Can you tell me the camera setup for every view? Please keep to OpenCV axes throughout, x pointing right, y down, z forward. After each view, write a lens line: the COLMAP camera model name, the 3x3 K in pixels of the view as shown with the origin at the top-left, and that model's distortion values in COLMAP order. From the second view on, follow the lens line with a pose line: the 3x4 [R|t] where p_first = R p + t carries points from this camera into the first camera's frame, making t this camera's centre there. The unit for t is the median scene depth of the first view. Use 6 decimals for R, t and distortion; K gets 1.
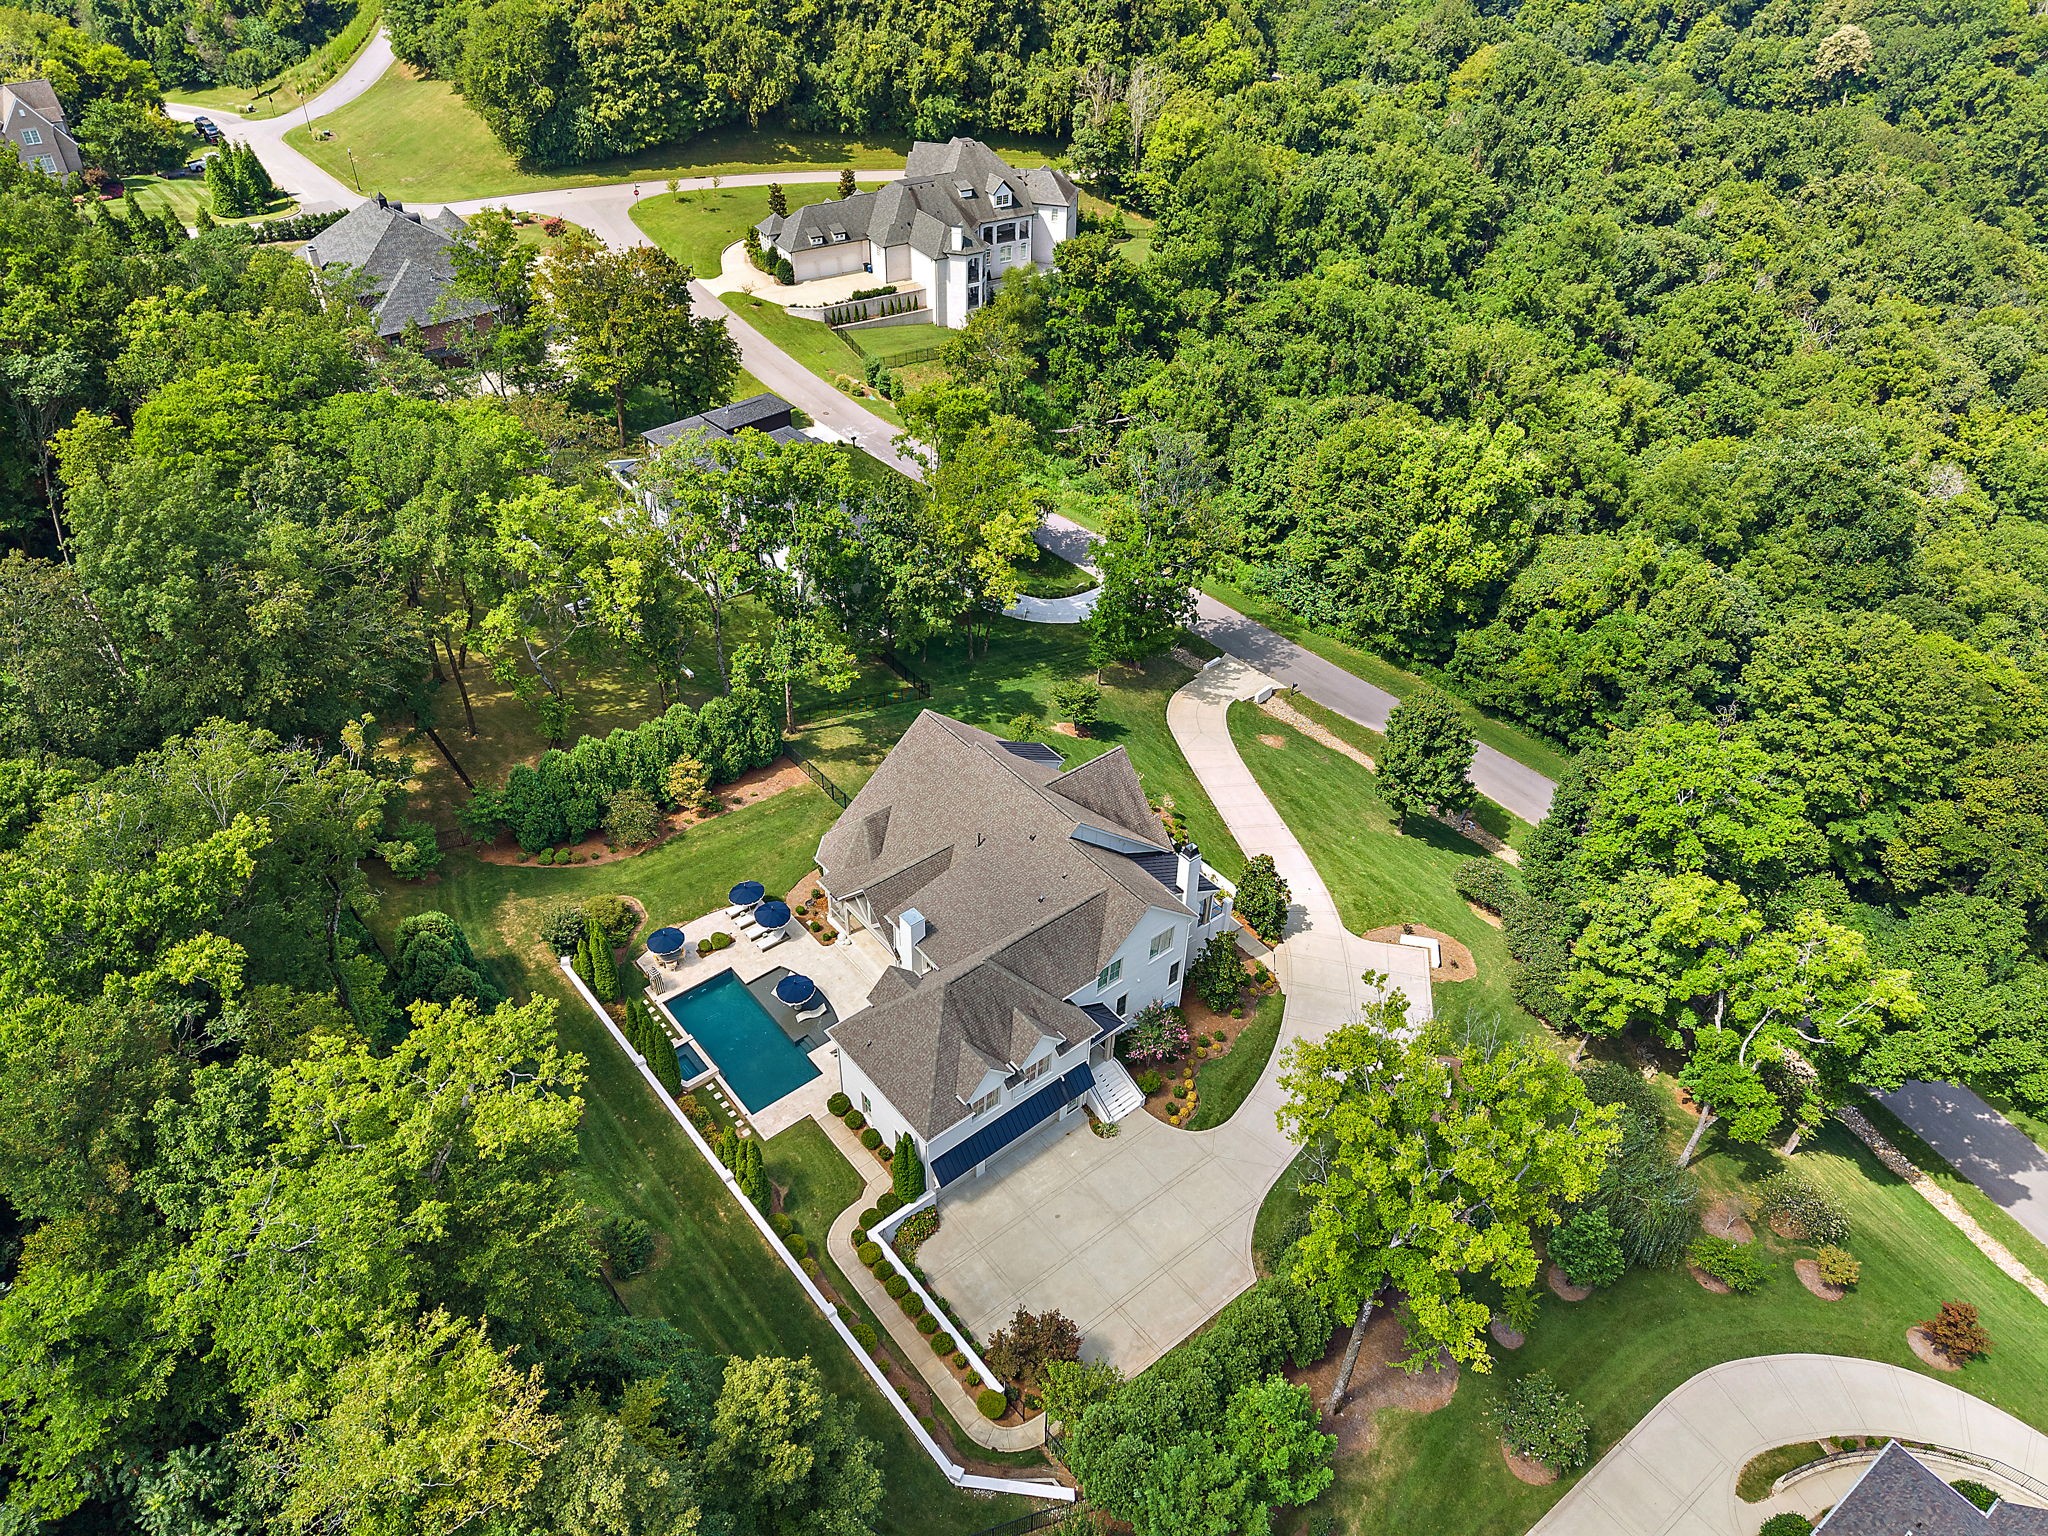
lens RADIAL K [[1358.5, 0, 1024.0], [0, 1358.5, 768.0], [0, 0, 1]] dist [0.112521, -0.222237]
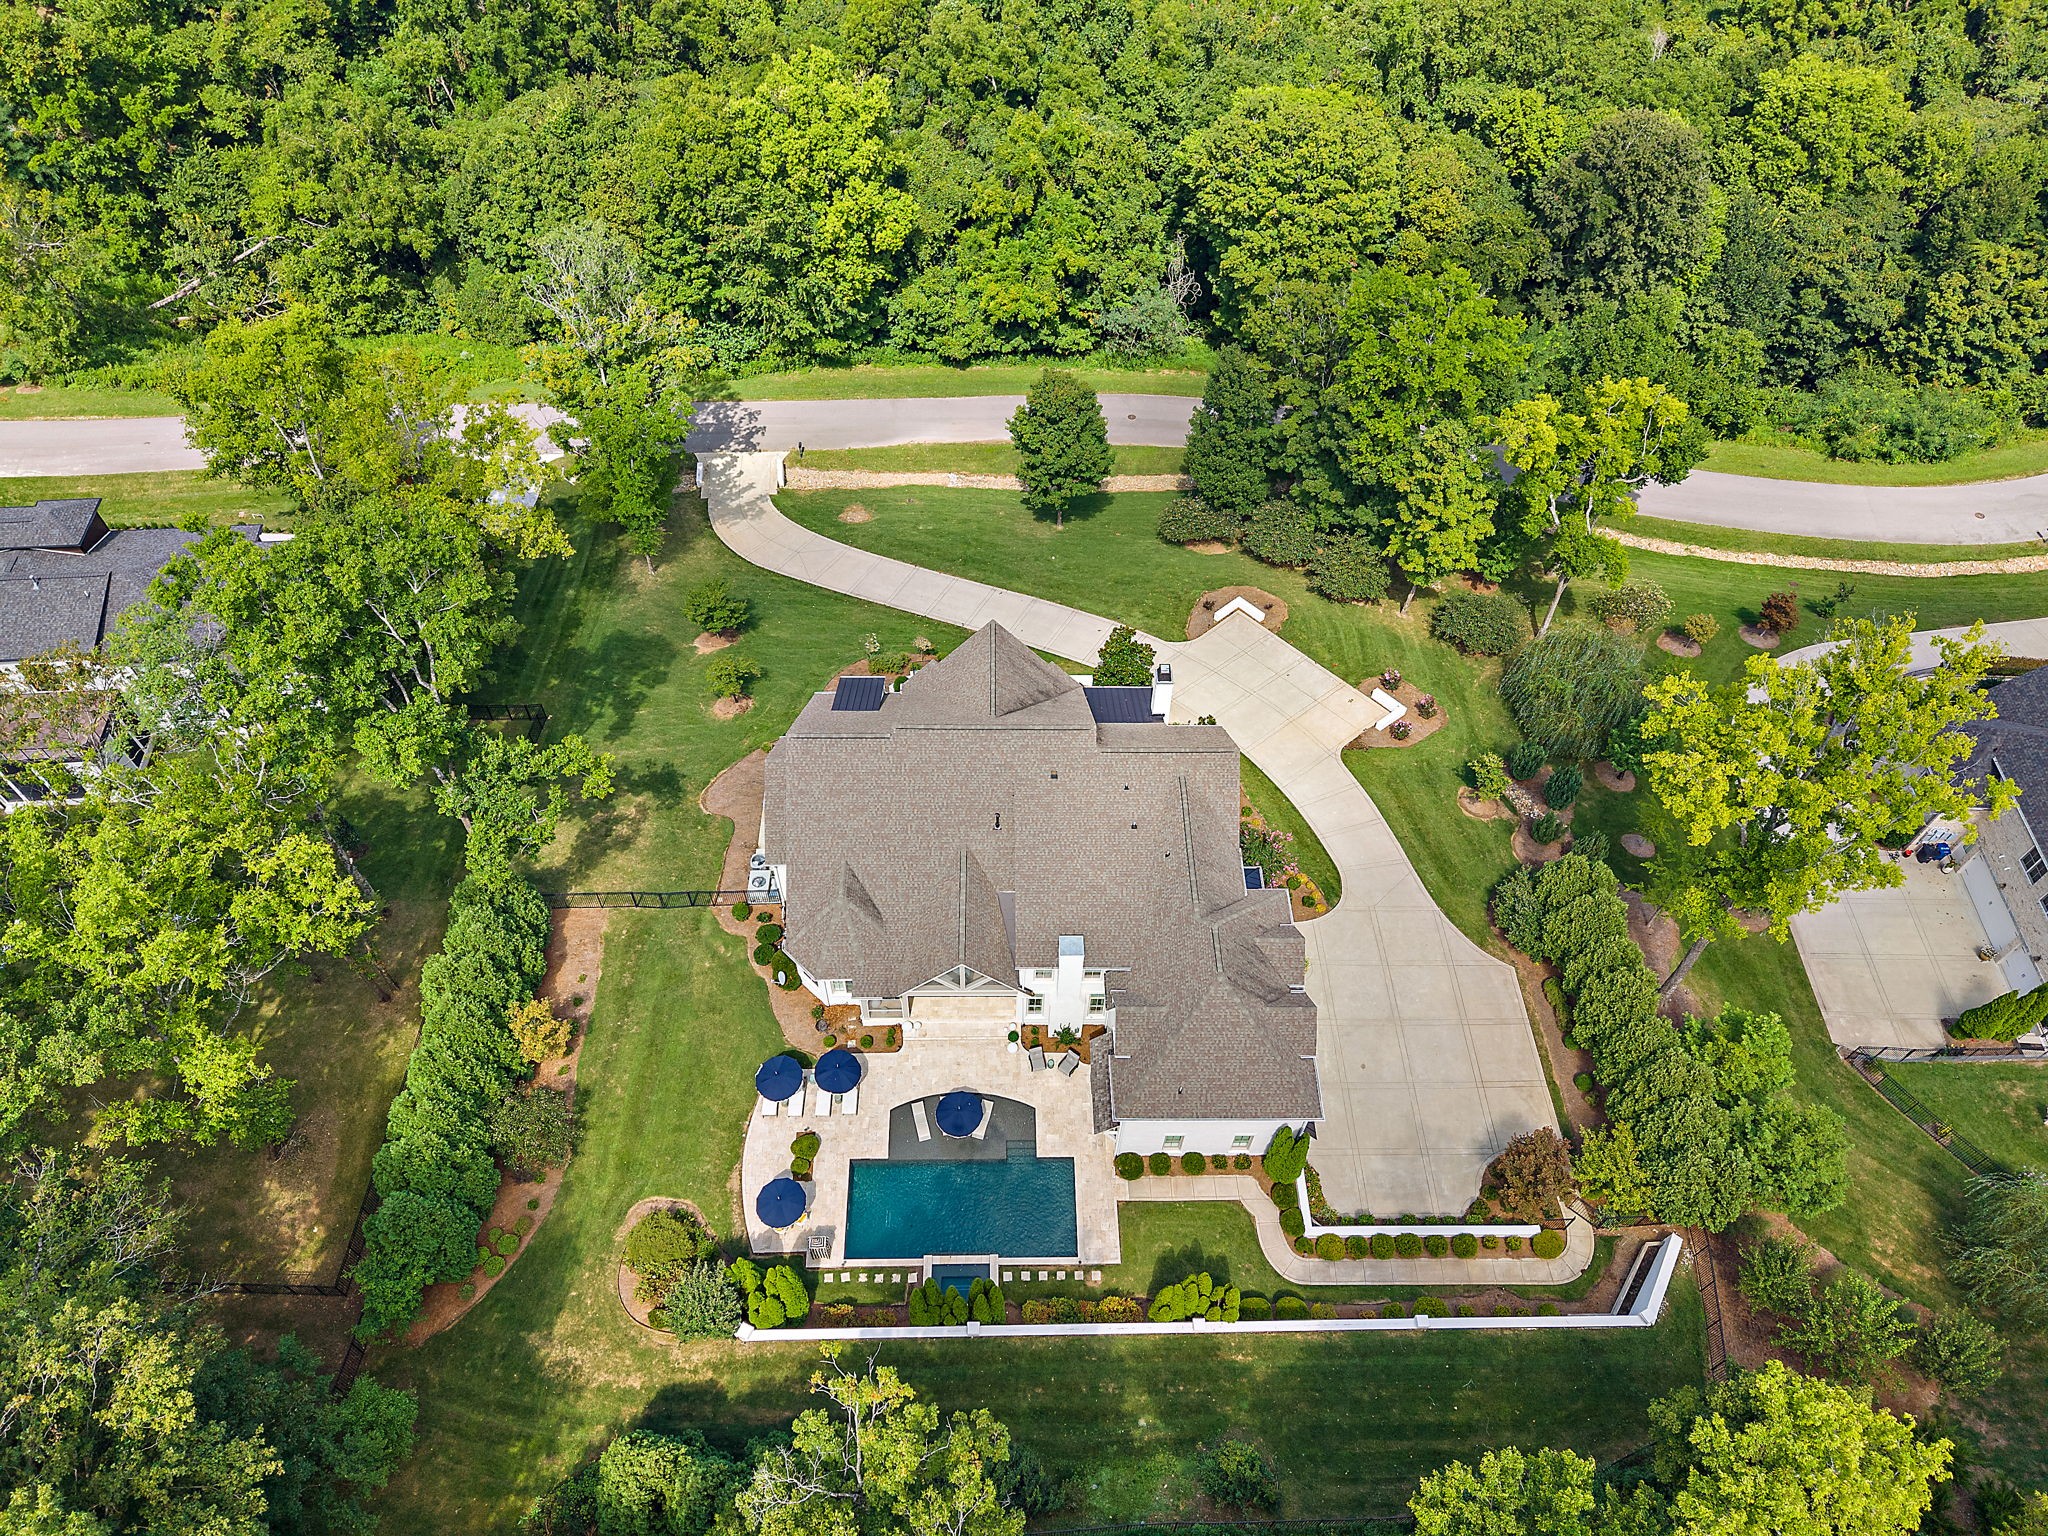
lens RADIAL K [[1358.5, 0, 1024.0], [0, 1358.5, 768.0], [0, 0, 1]] dist [0.112521, -0.222237]
pose [[0.621212, -0.633450, 0.461343, -0.404166], [0.483894, 0.773145, 0.409993, -0.317350], [-0.616395, -0.031452, 0.786809, 0.378644]]
